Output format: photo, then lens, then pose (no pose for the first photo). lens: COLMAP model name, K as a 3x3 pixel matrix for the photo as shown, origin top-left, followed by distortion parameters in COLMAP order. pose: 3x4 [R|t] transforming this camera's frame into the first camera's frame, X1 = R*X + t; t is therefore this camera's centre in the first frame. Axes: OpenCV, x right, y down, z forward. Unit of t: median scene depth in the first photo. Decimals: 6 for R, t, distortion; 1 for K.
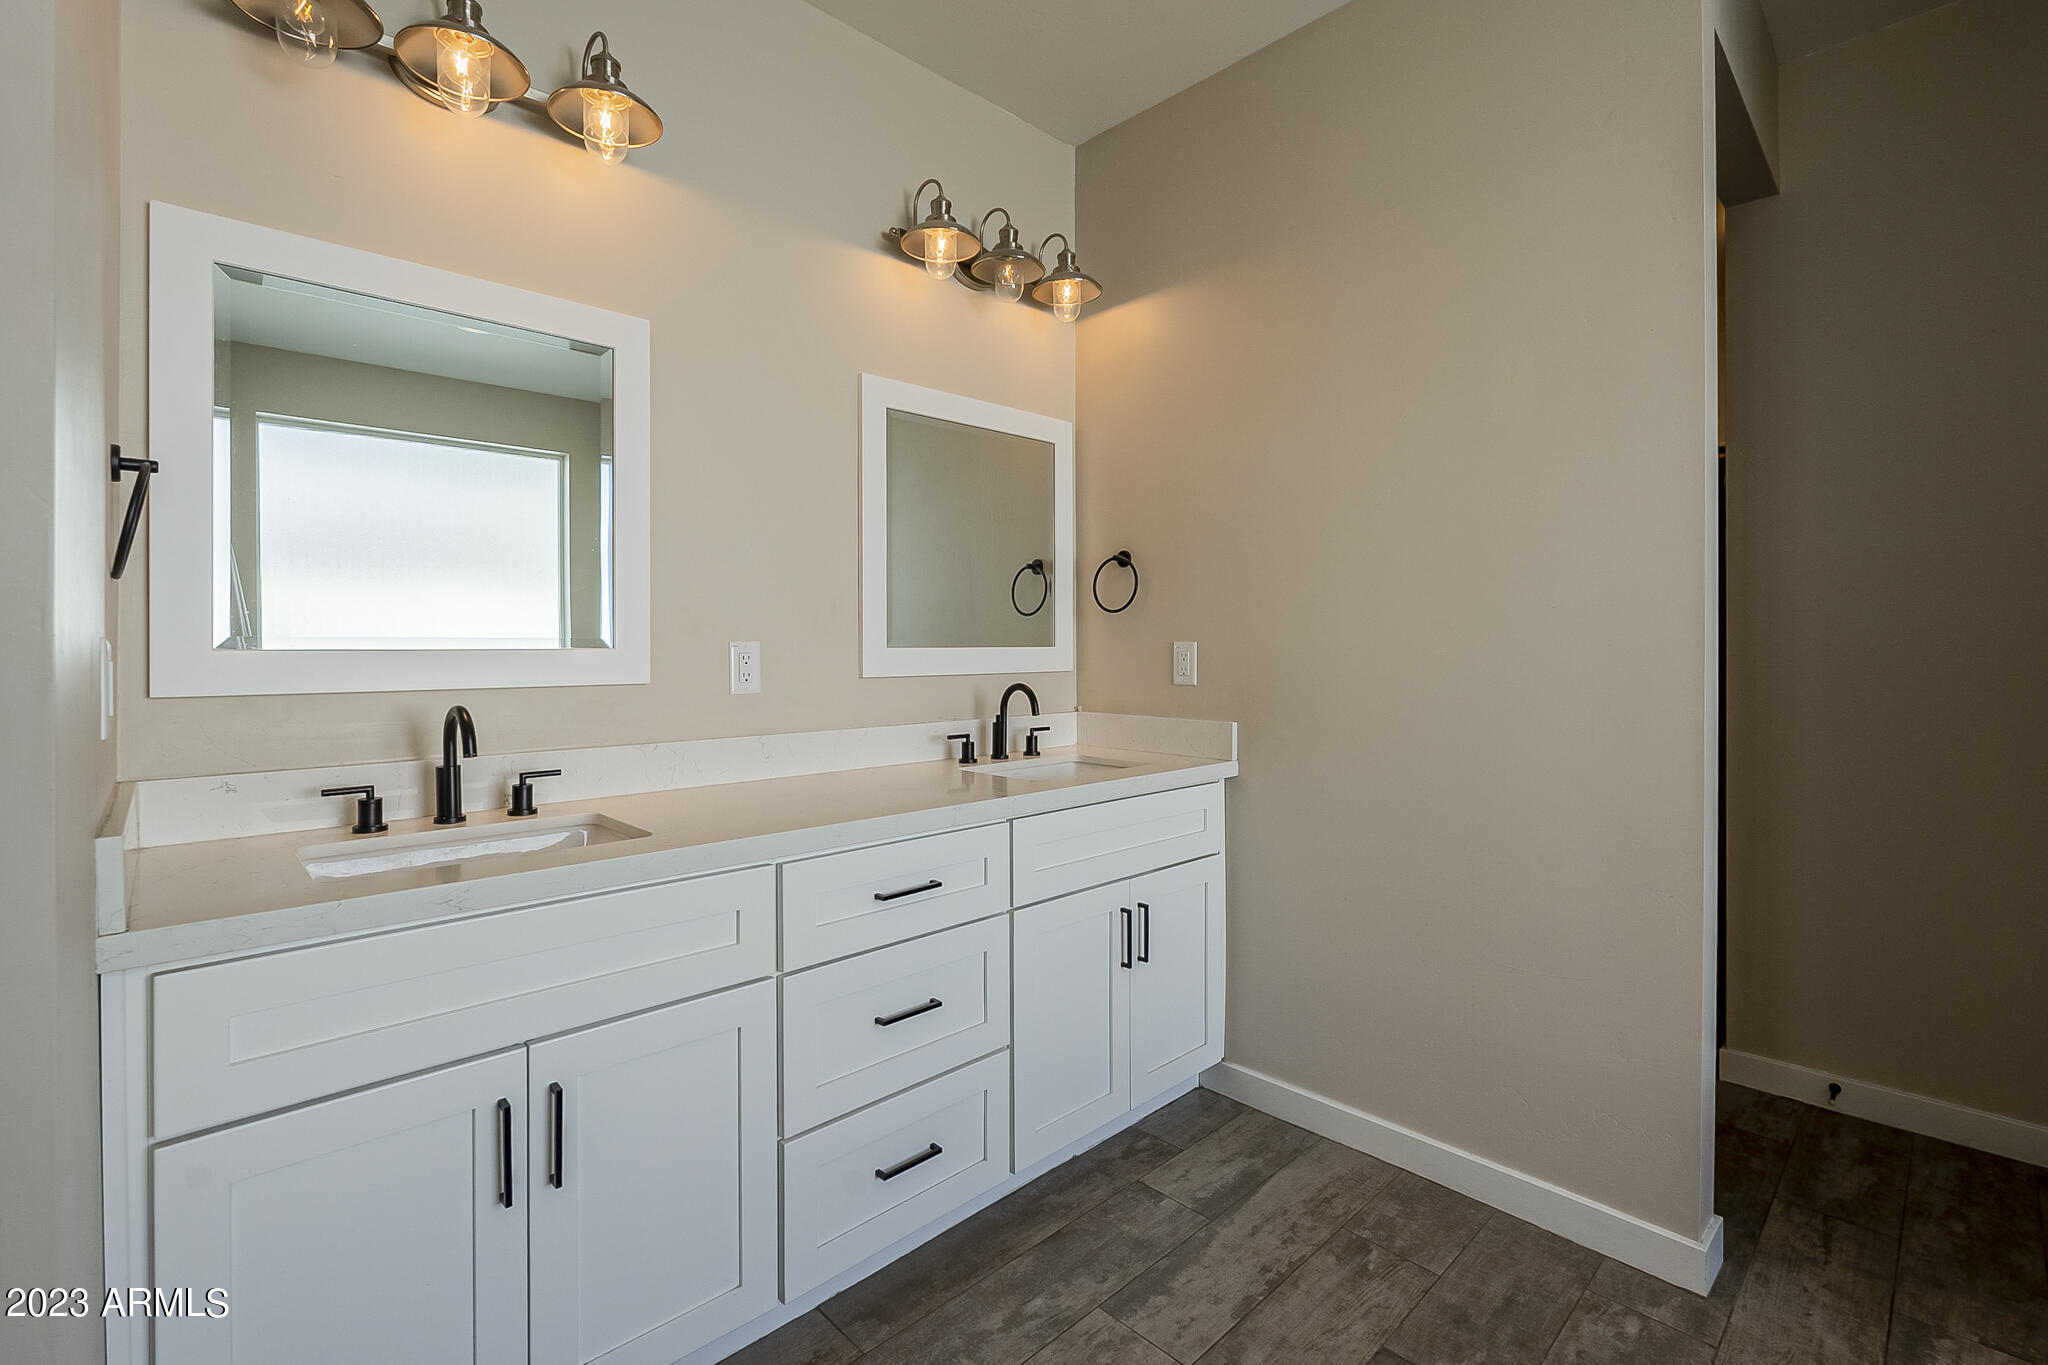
lens RADIAL K [[906.1, 0, 1037.0], [0, 906.1, 648.4], [0, 0, 1]] dist [-0.003675, 0.000932]
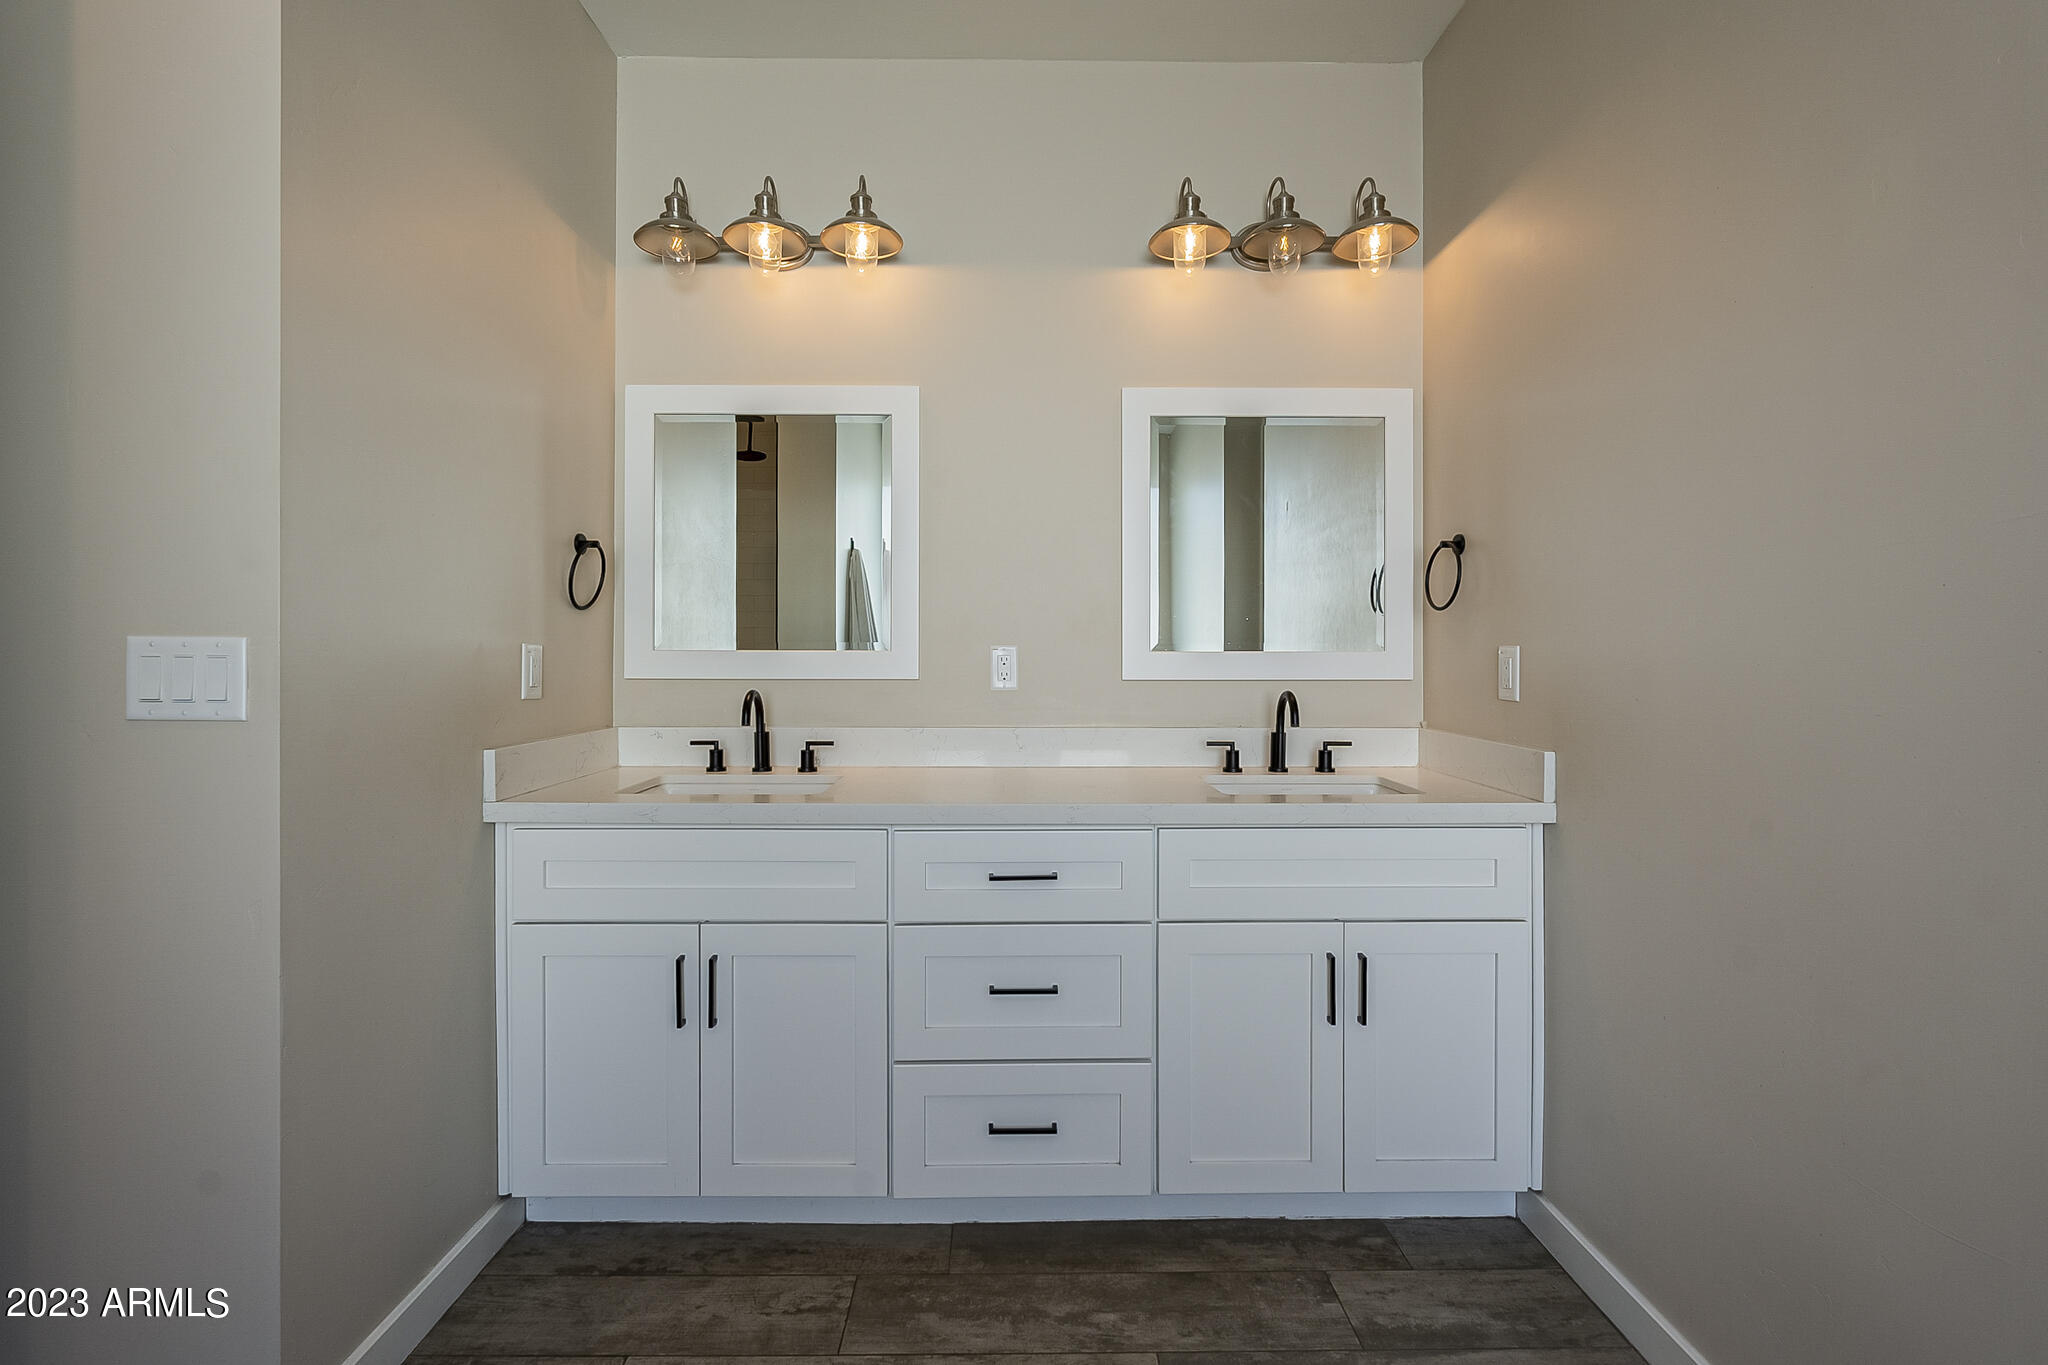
lens RADIAL K [[906.1, 0, 1021.4], [0, 906.1, 655.9], [0, 0, 1]] dist [-0.003675, 0.000932]
pose [[0.733080, 0.006360, -0.680112, 0.475164], [-0.005078, 0.999980, 0.003878, 0.001406], [0.680123, 0.000611, 0.733098, 0.171511]]
